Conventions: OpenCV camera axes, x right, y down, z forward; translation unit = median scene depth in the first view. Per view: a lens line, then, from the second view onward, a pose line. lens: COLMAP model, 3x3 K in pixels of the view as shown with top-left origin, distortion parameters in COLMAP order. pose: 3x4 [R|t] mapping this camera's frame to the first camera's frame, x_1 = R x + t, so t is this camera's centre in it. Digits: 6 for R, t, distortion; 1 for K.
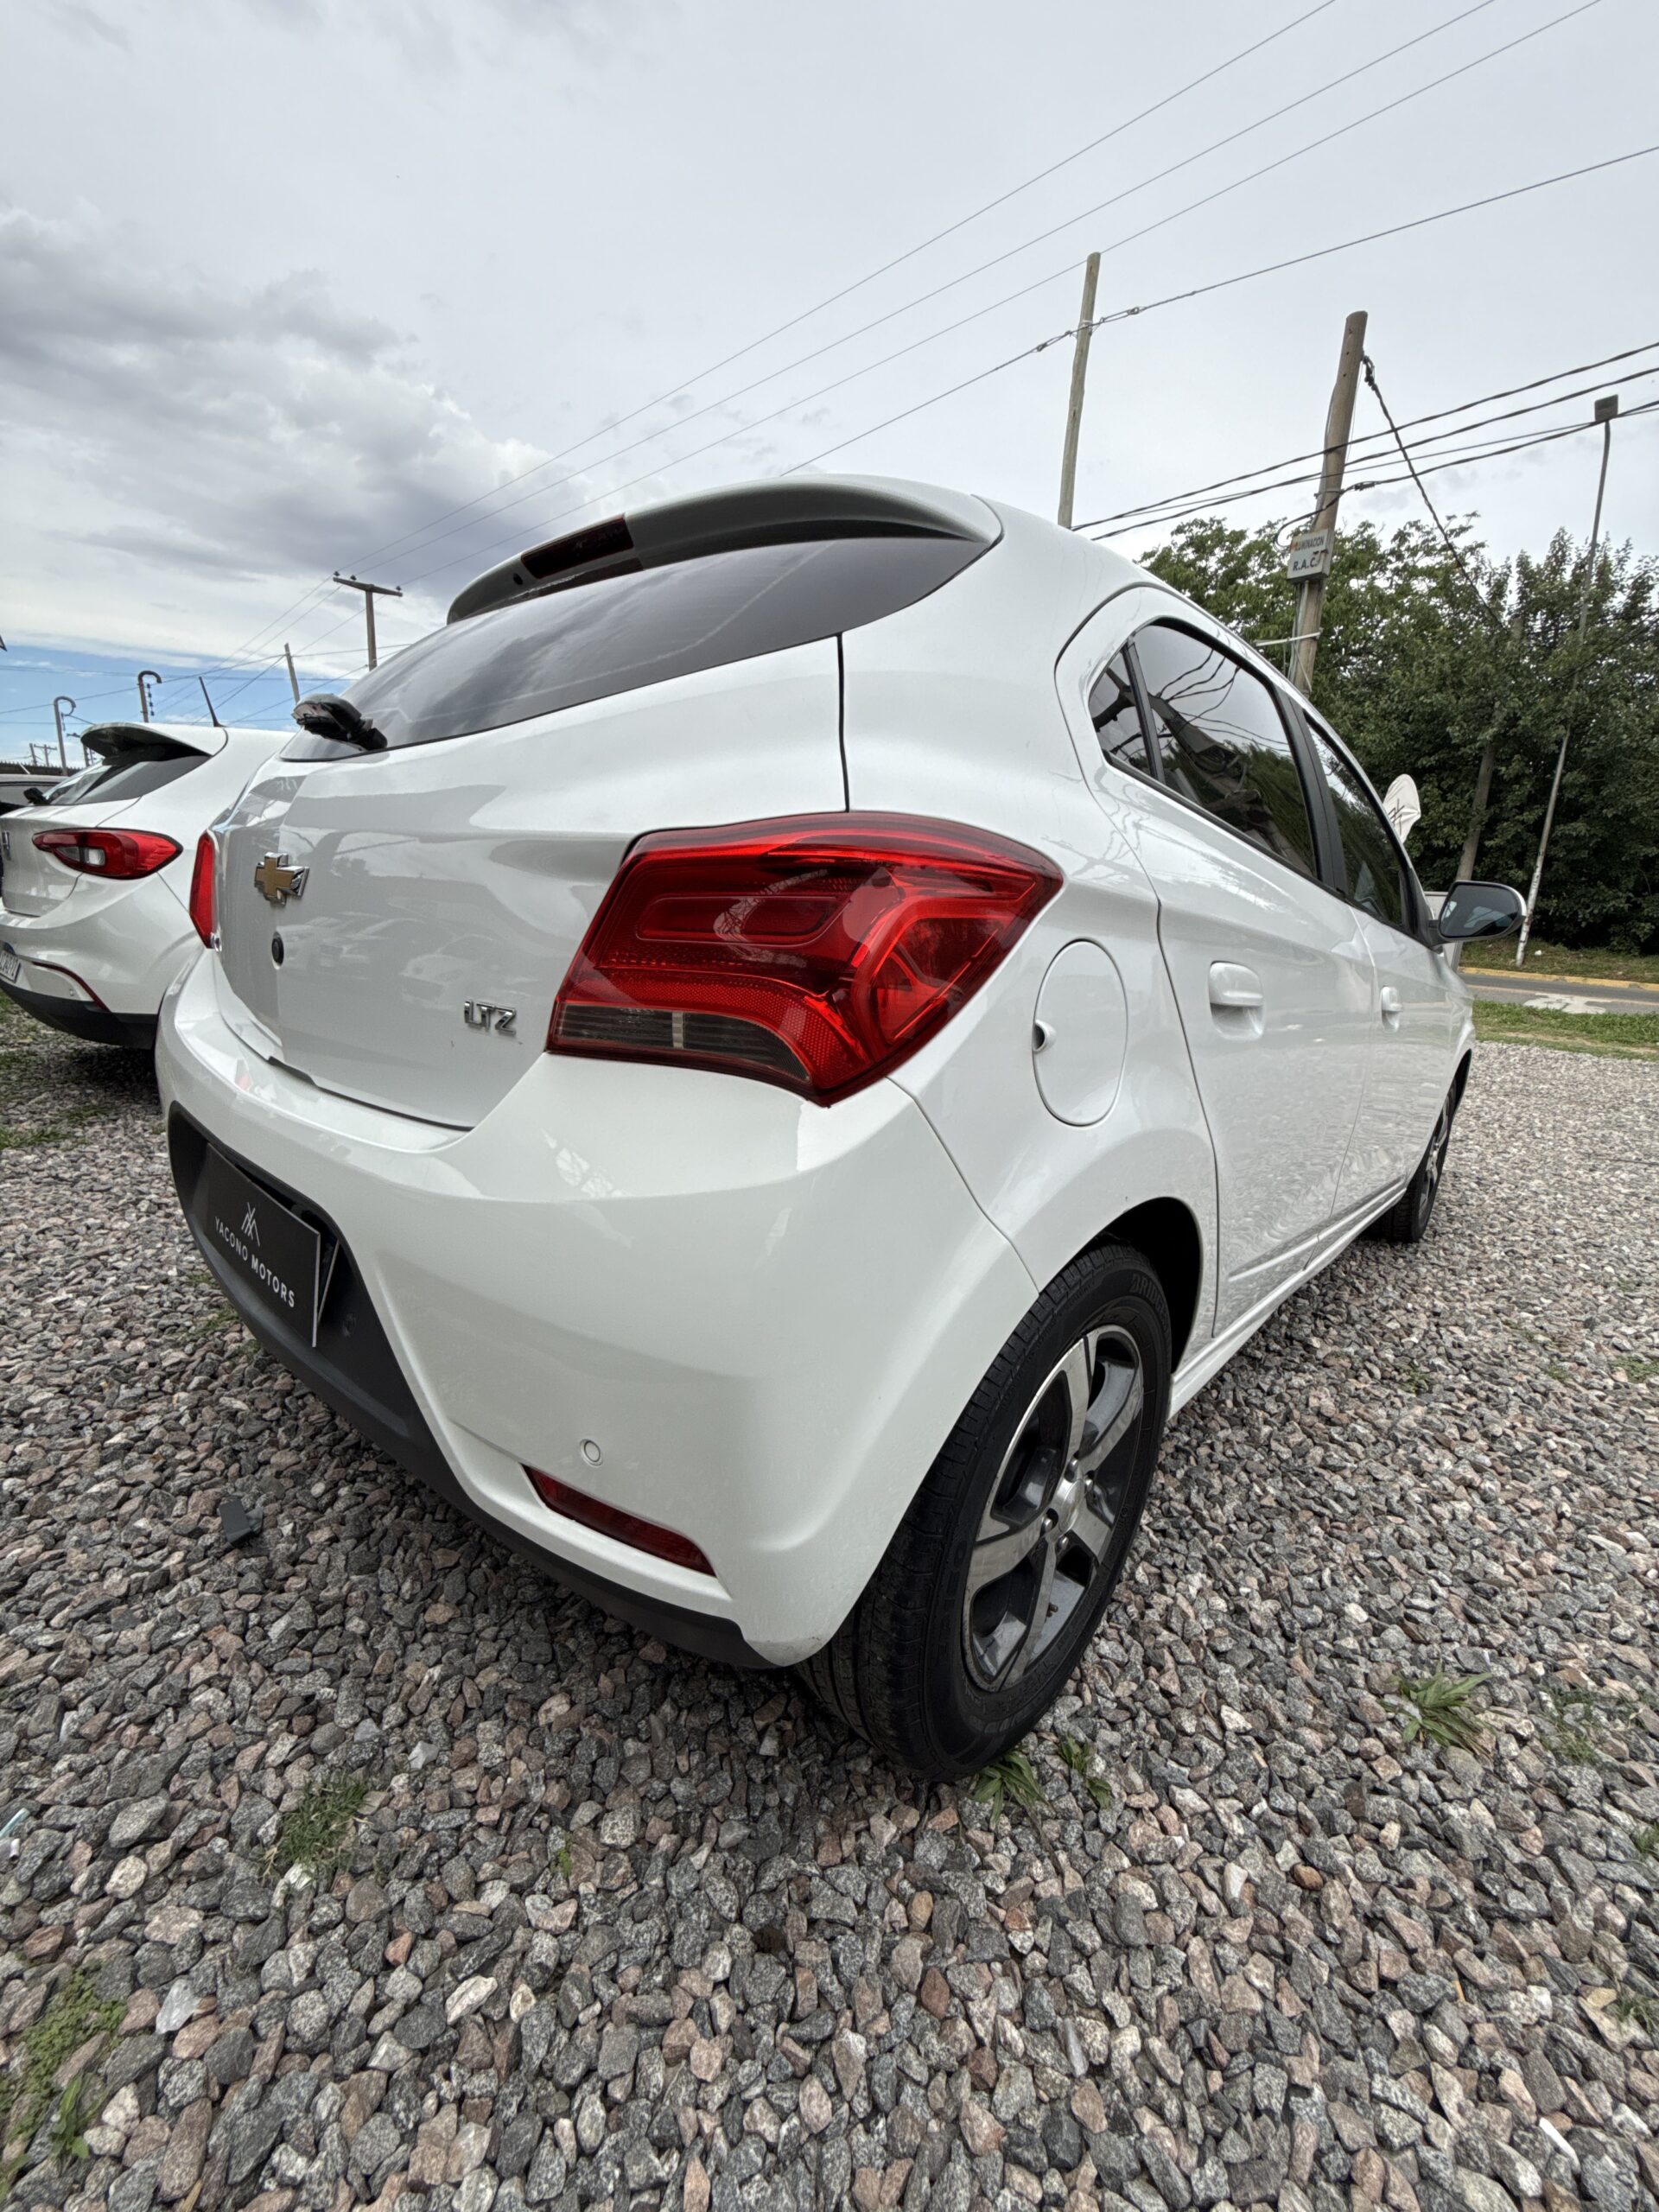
lens RADIAL K [[887.8, 0, 828.1], [0, 887.8, 1112.3], [0, 0, 1]] dist [-0.002001, 0.001023]
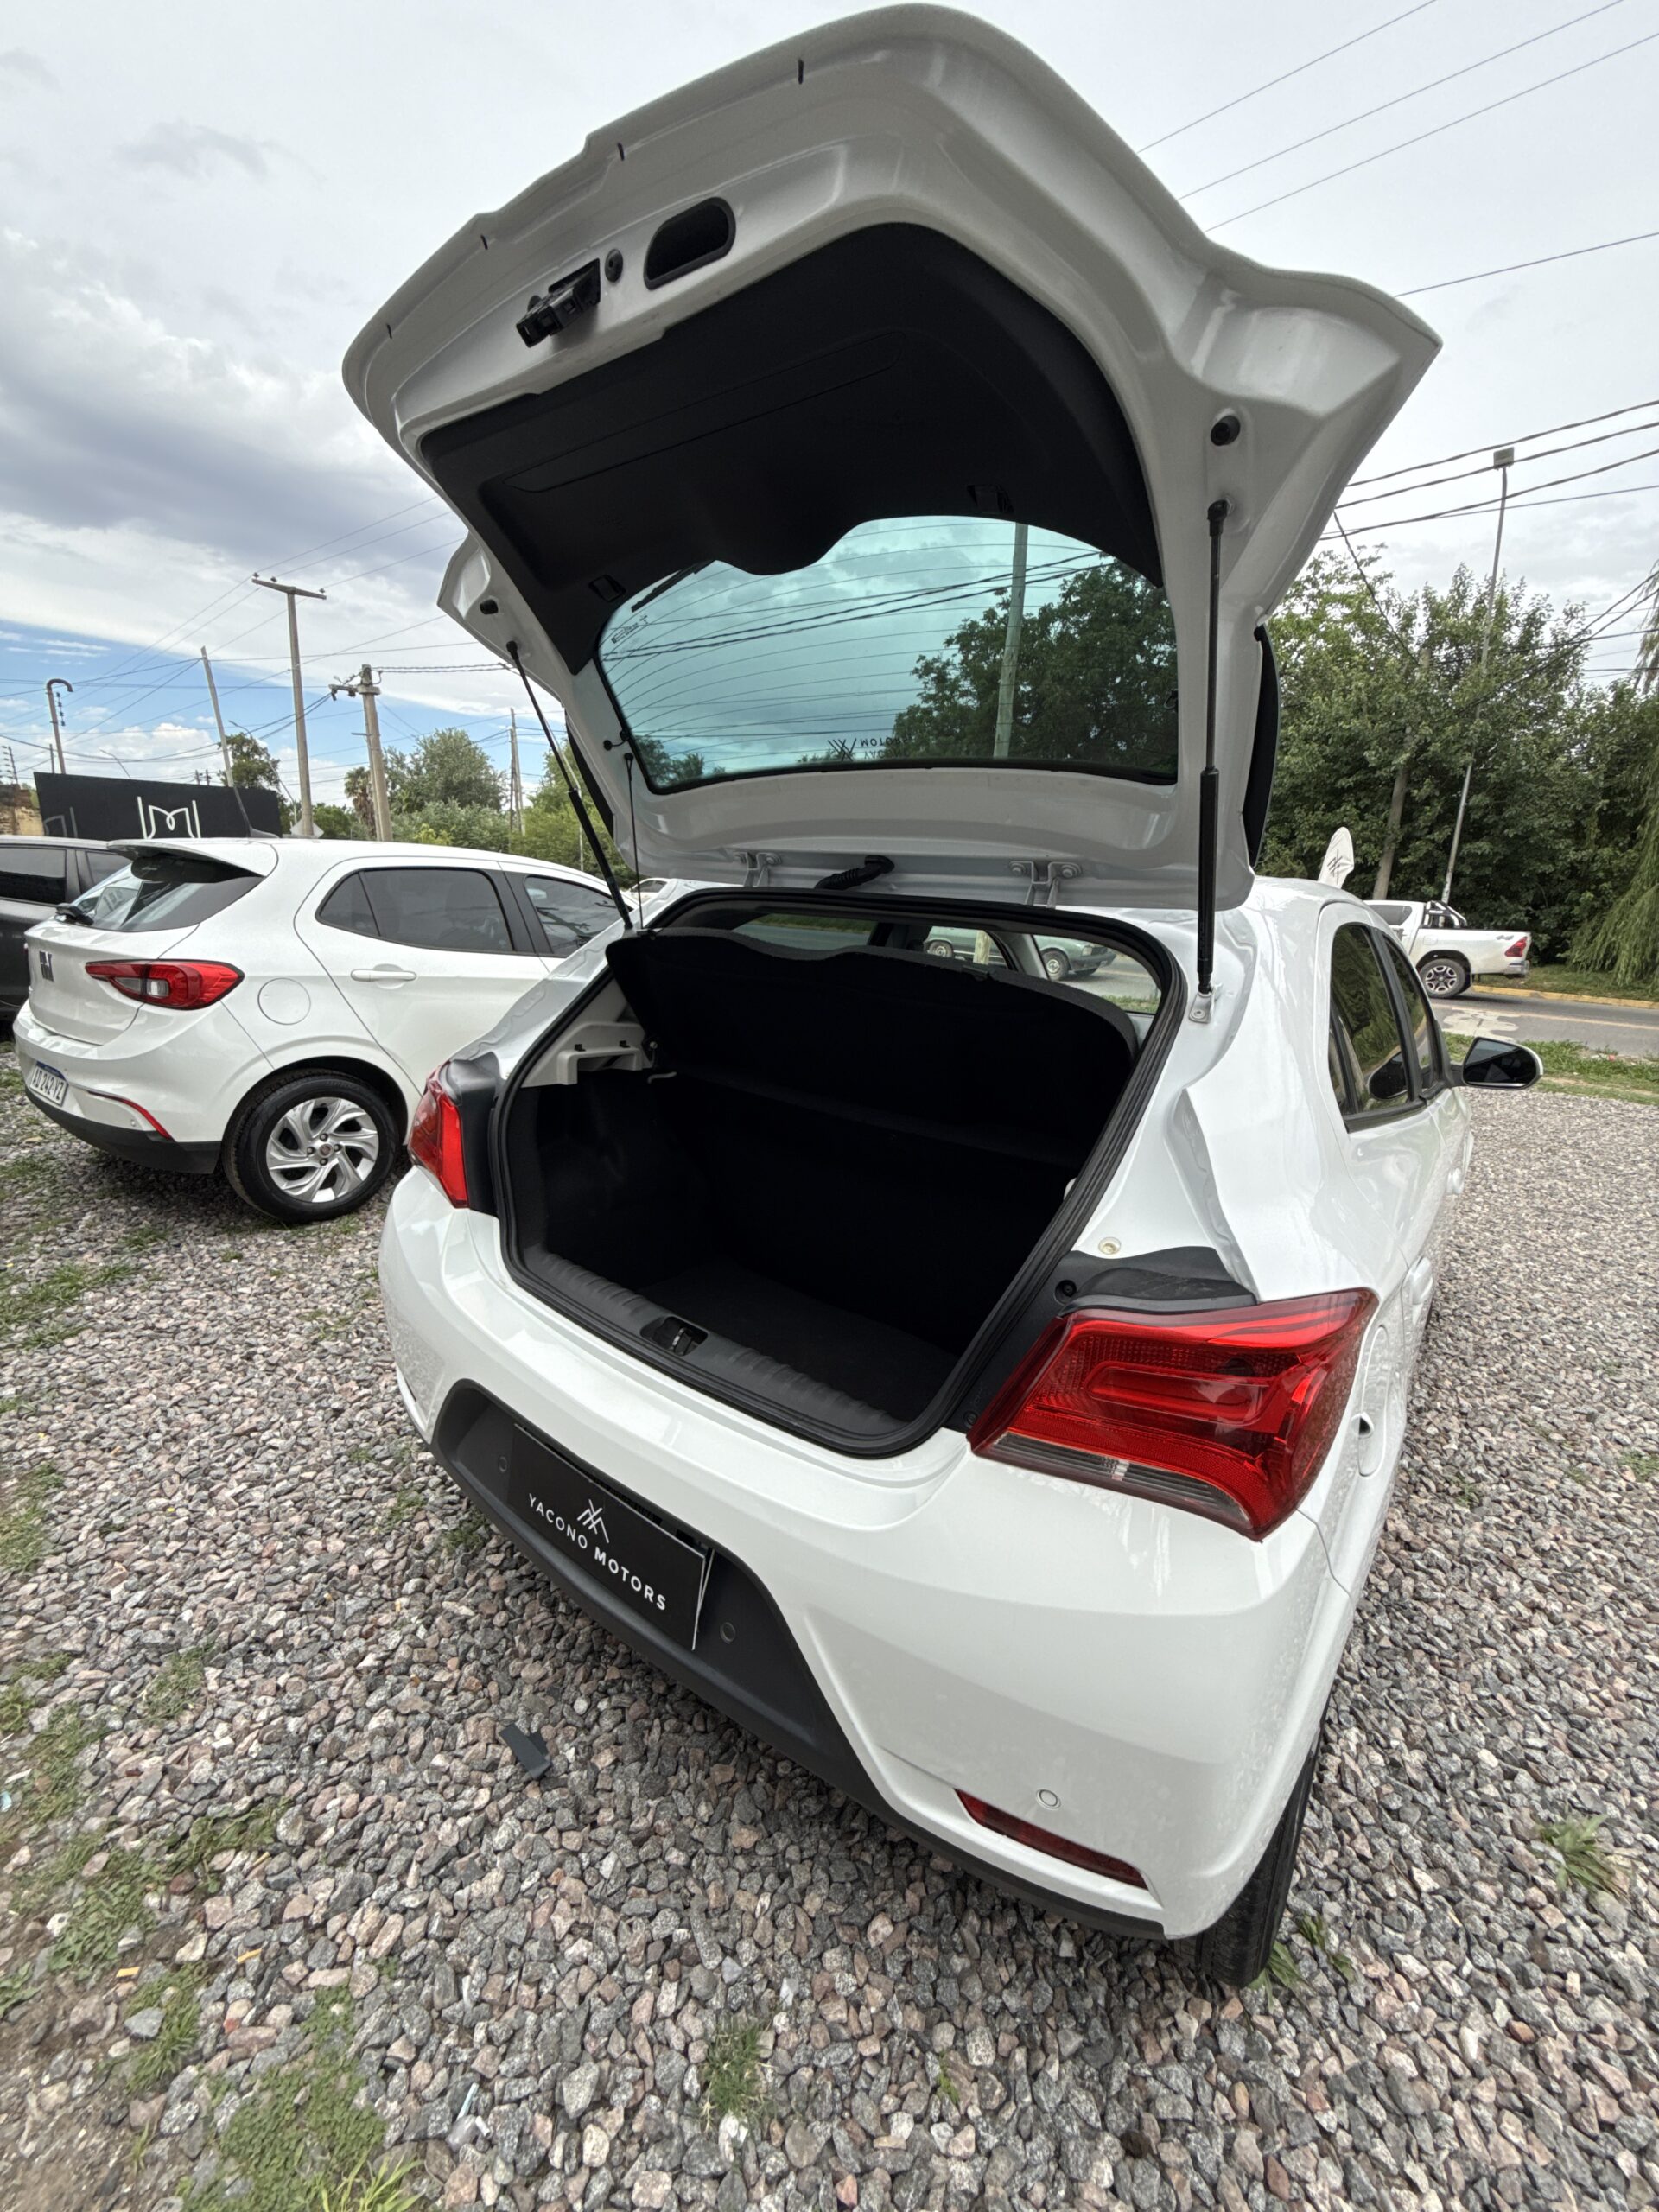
lens RADIAL K [[887.8, 0, 825.6], [0, 887.8, 1110.9], [0, 0, 1]] dist [-0.002001, 0.001023]
pose [[0.997198, -0.021050, 0.071790, -0.317215], [0.020789, 0.999774, 0.004385, -0.290627], [-0.071866, -0.002880, 0.997410, -0.105704]]
